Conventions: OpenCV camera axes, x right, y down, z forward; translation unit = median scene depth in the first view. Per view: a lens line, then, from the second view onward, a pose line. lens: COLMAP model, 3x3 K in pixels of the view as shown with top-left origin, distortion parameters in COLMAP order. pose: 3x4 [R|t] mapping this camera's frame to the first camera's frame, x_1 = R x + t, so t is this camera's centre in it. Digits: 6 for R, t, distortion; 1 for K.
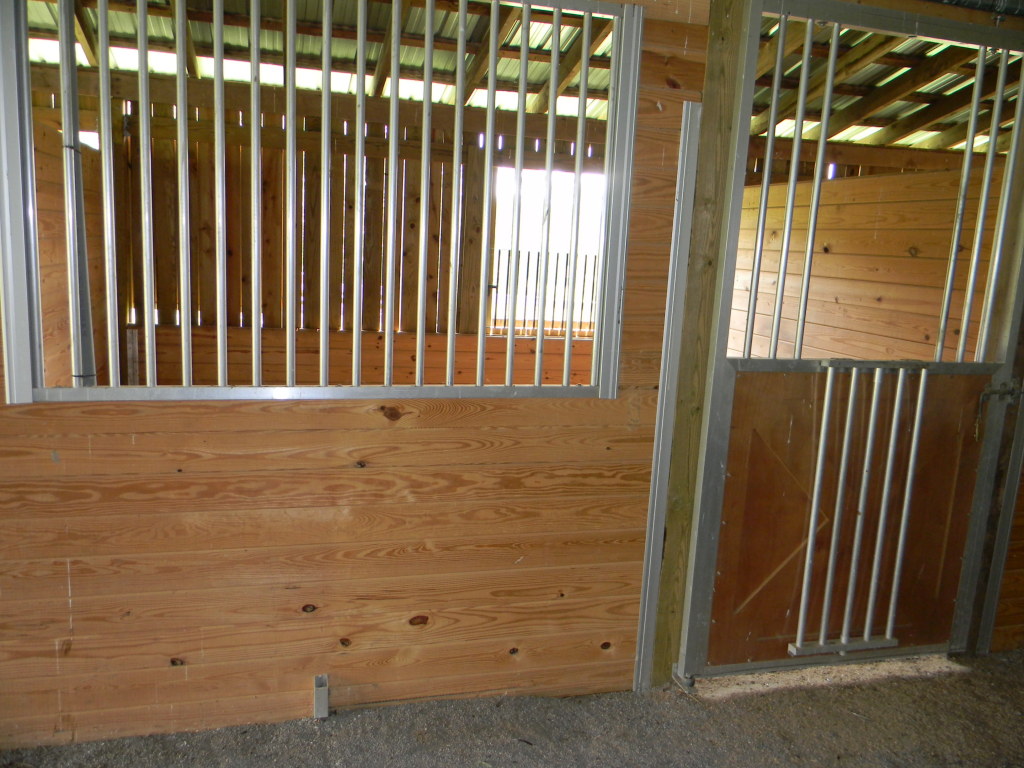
lens RADIAL K [[818.9, 0, 512.3], [0, 818.9, 383.6], [0, 0, 1]] dist [0.006843, -0.024130]
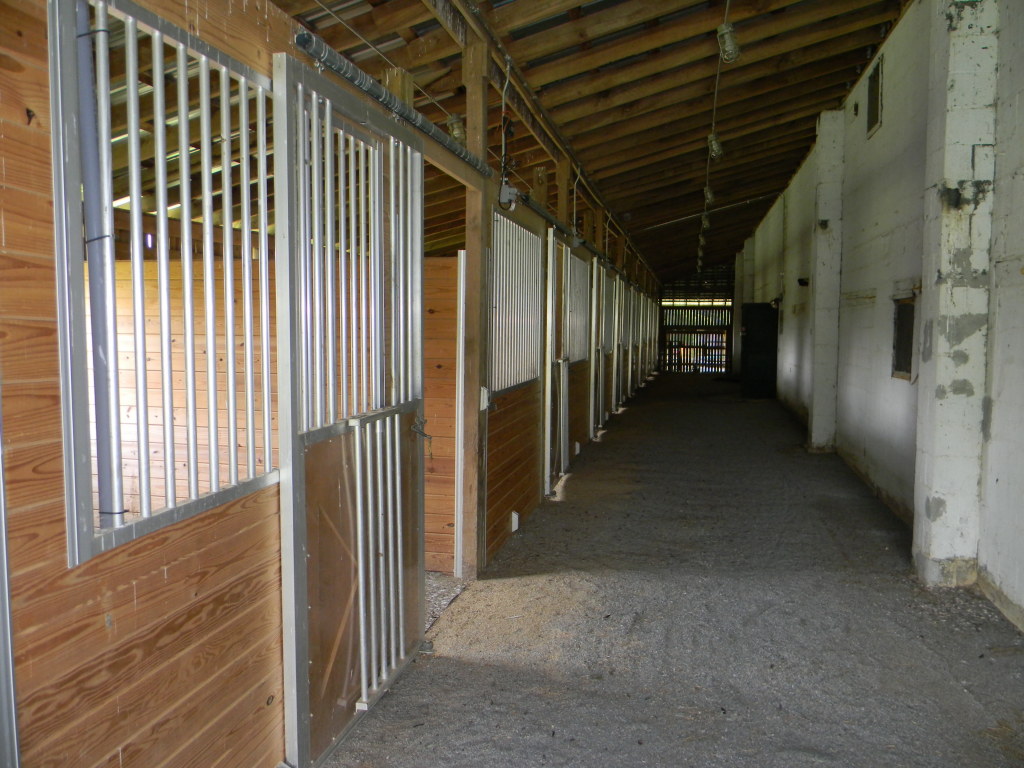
lens RADIAL K [[818.9, 0, 511.8], [0, 818.9, 384.7], [0, 0, 1]] dist [0.006843, -0.024130]
pose [[0.462024, -0.117452, 0.879056, -1.004788], [0.175417, 0.983712, 0.039237, -0.092925], [-0.869346, 0.136073, 0.475102, 0.246741]]
